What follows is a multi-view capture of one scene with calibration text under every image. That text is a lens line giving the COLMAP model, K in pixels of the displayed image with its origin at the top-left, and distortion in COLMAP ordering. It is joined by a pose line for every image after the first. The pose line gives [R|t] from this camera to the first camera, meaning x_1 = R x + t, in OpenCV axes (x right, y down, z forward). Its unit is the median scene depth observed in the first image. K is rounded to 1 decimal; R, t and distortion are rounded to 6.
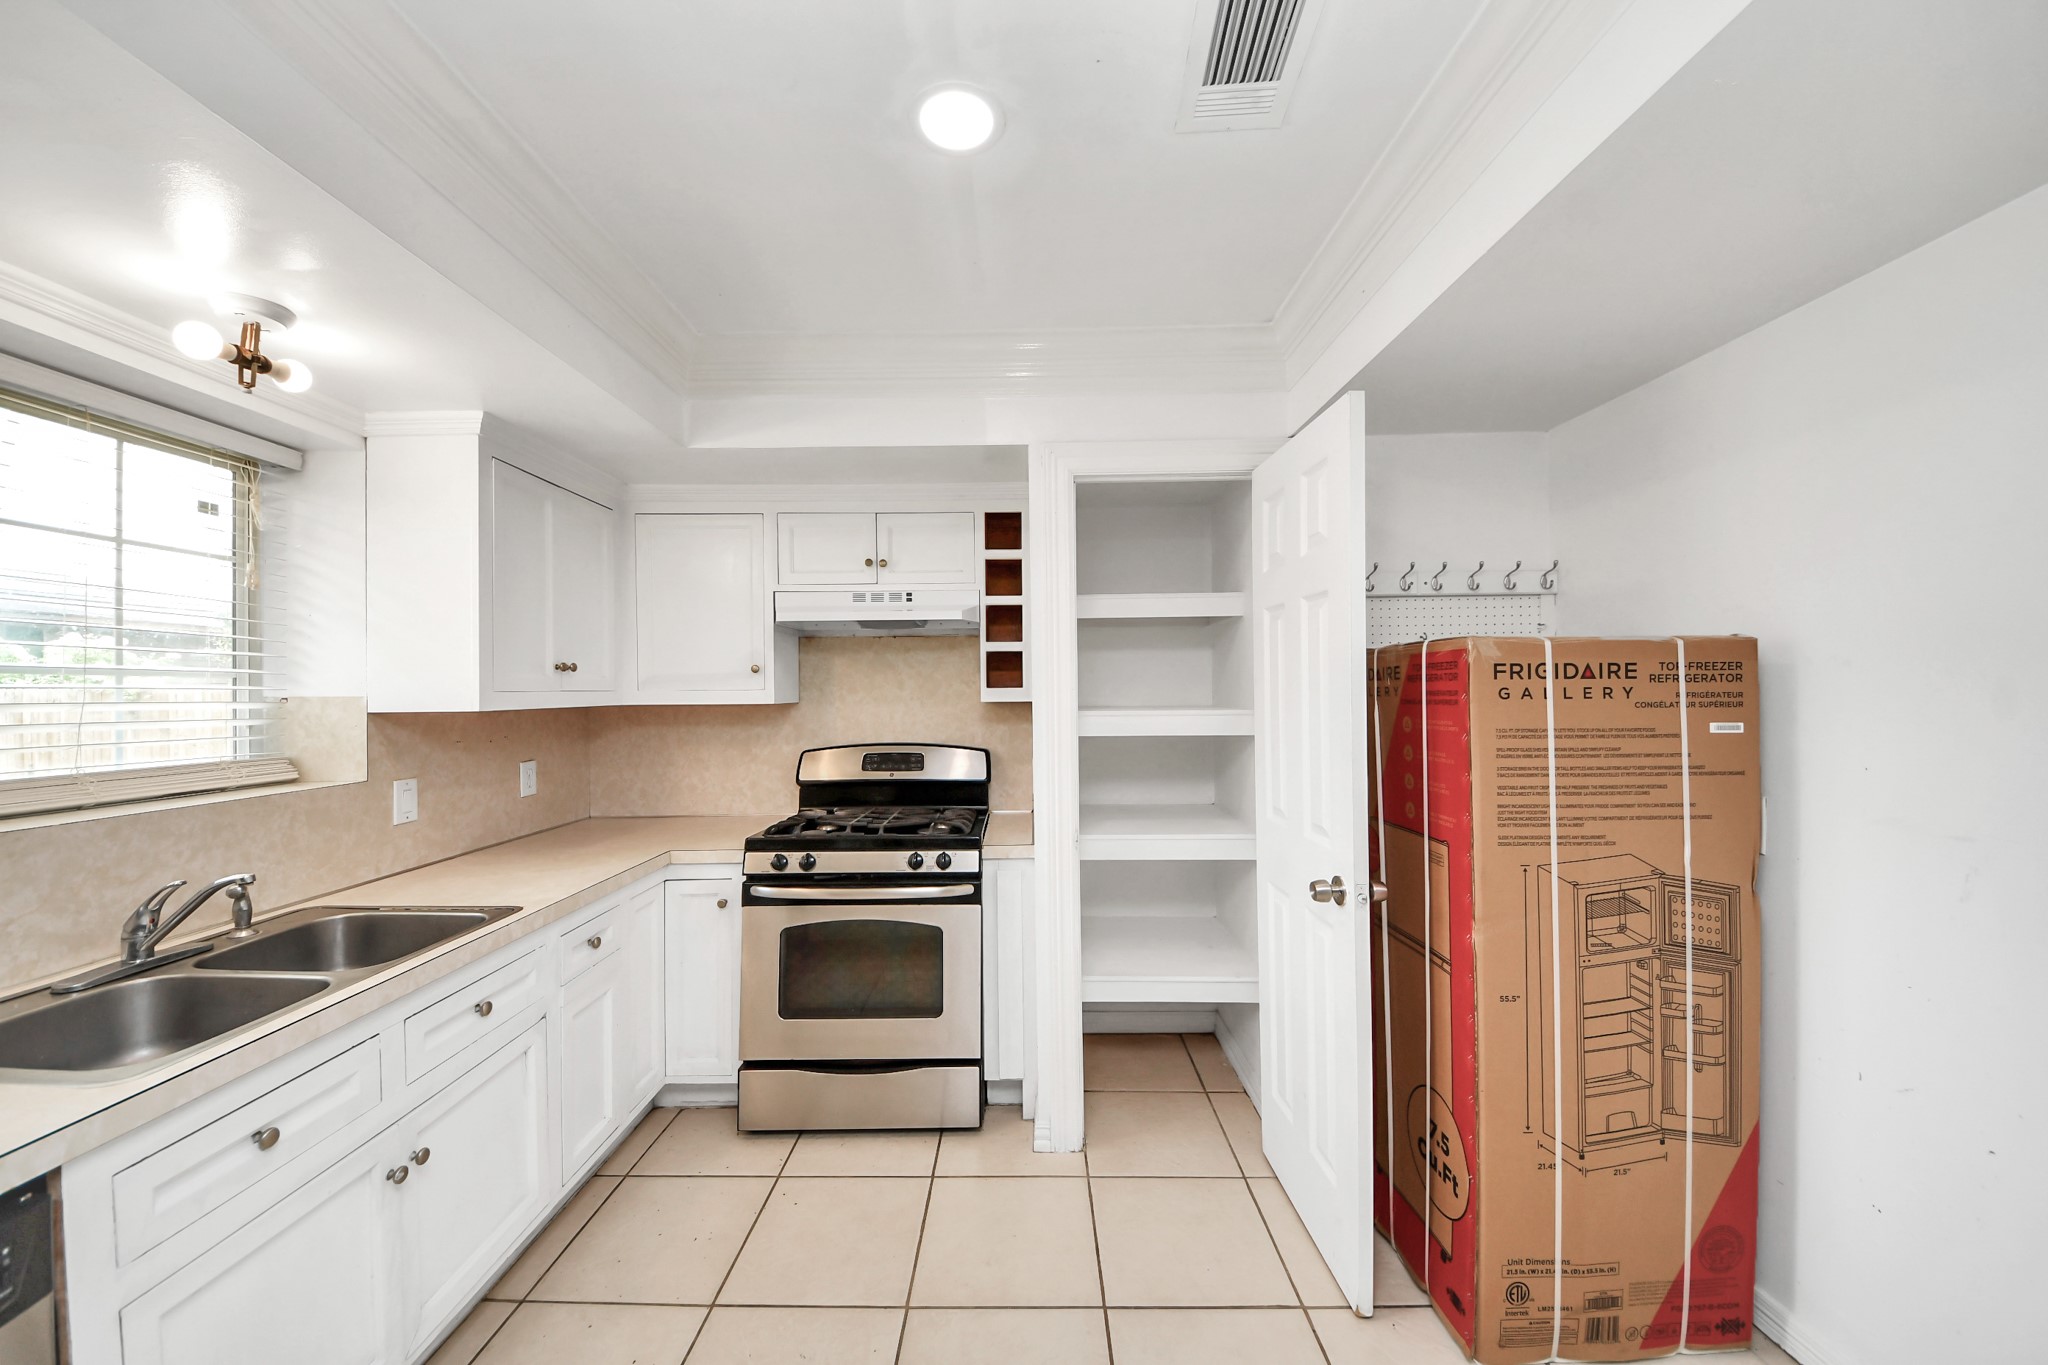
lens RADIAL K [[725.3, 0, 1010.4], [0, 725.3, 676.9], [0, 0, 1]] dist [0.040848, -0.026814]
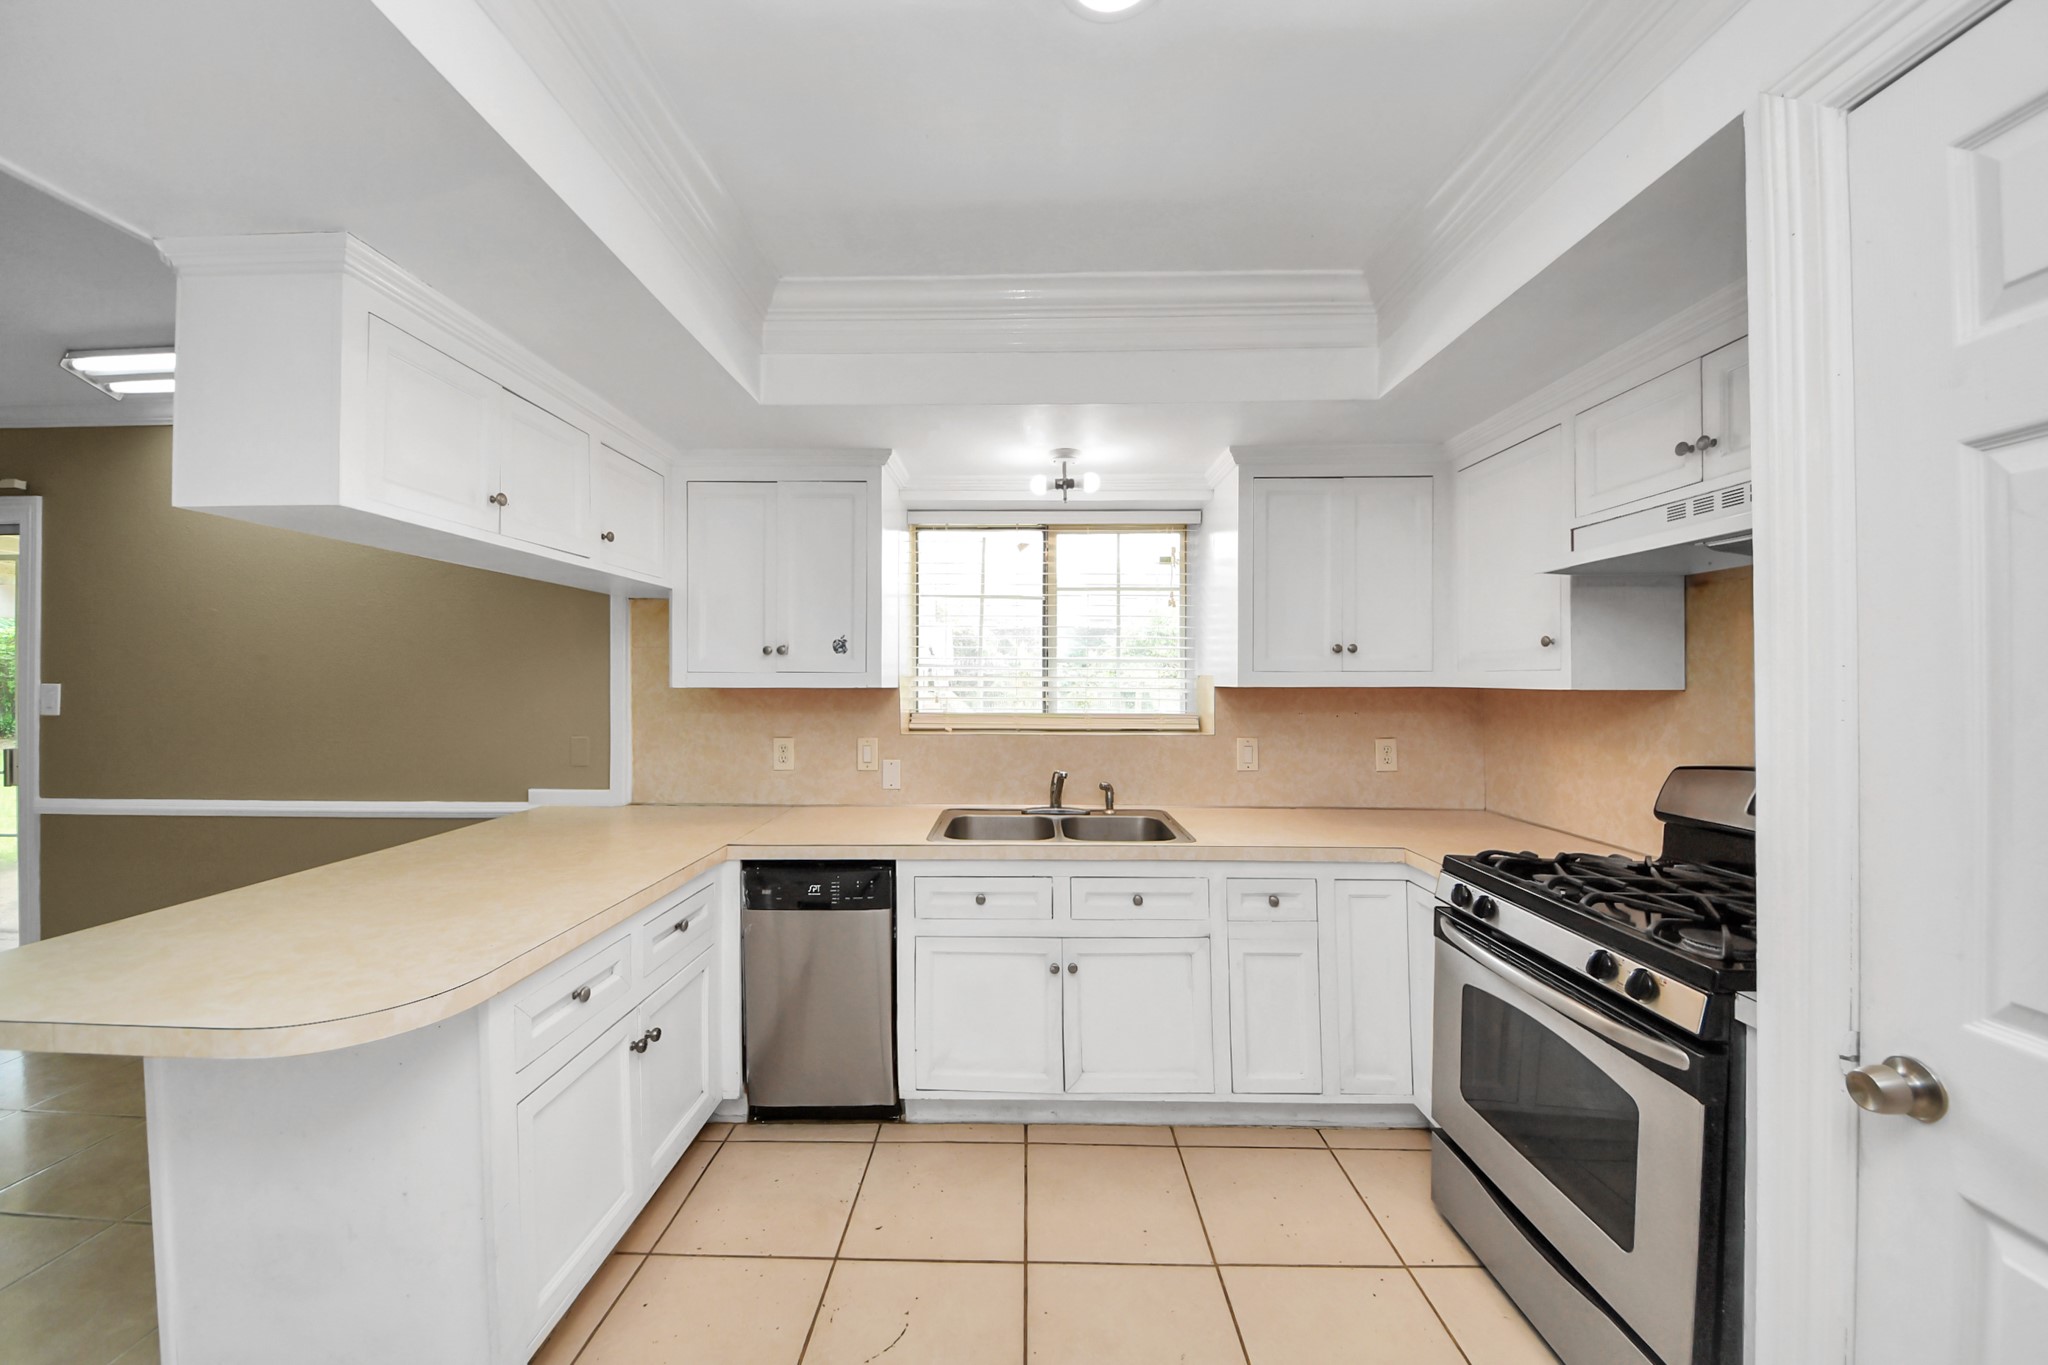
lens RADIAL K [[735.6, 0, 1013.9], [0, 735.6, 681.7], [0, 0, 1]] dist [0.054718, -0.034766]
pose [[0.001426, 0.012661, -0.999919, 0.460866], [0.017154, 0.999772, 0.012683, 0.012642], [0.999852, -0.017171, 0.001208, 0.530563]]
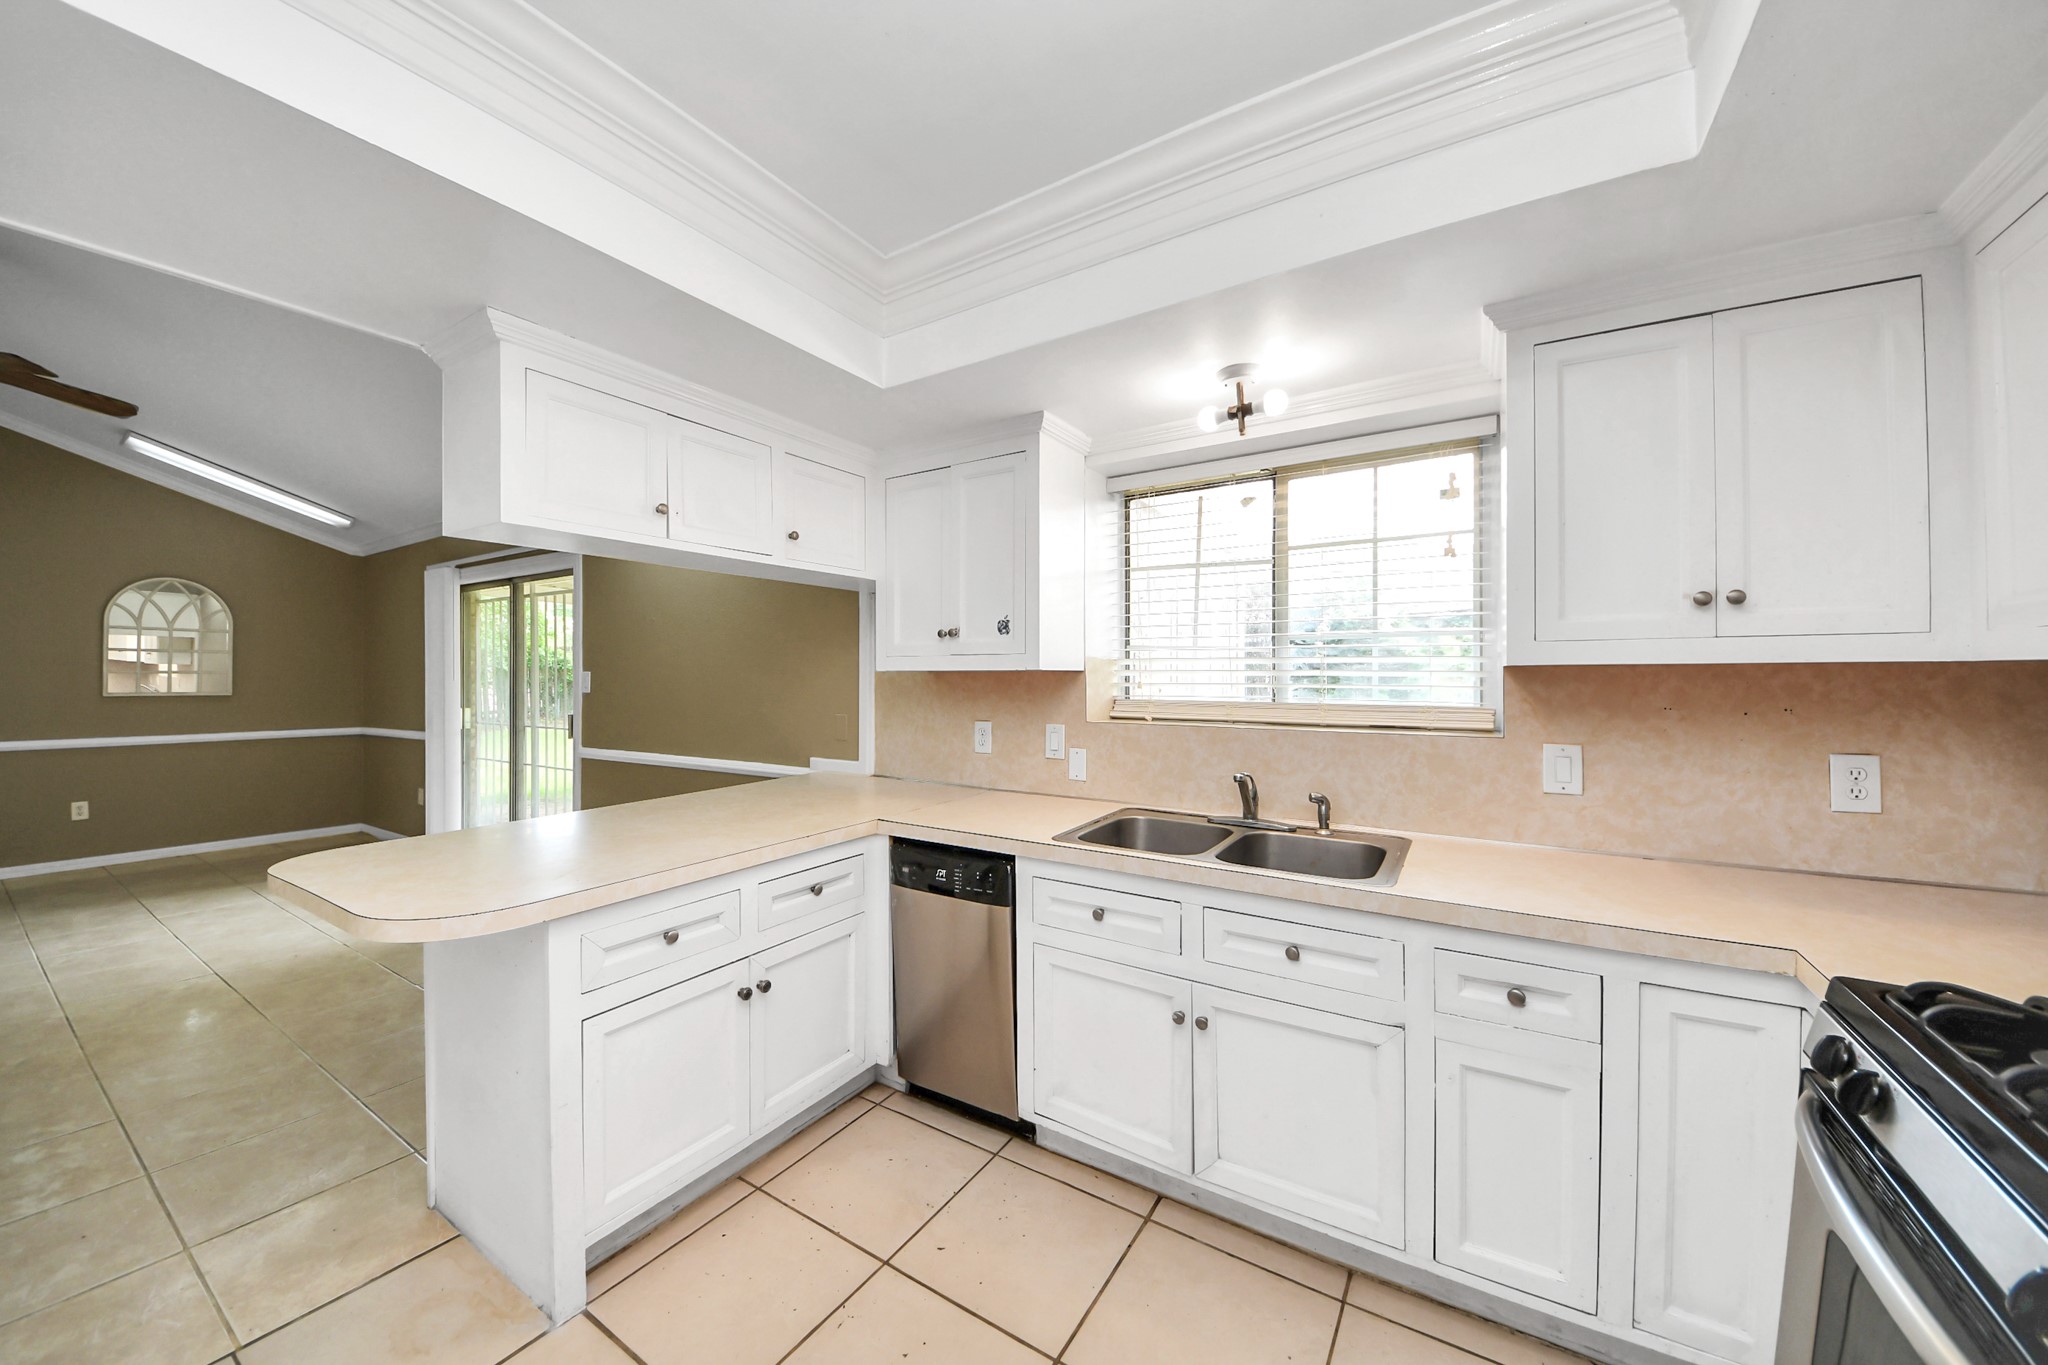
lens RADIAL K [[725.3, 0, 1010.4], [0, 725.3, 676.9], [0, 0, 1]] dist [0.040848, -0.026814]
pose [[-0.528693, 0.013891, -0.848700, 0.240343], [0.022809, 0.999738, 0.002154, 0.038965], [0.848507, -0.018219, -0.528871, 0.830351]]
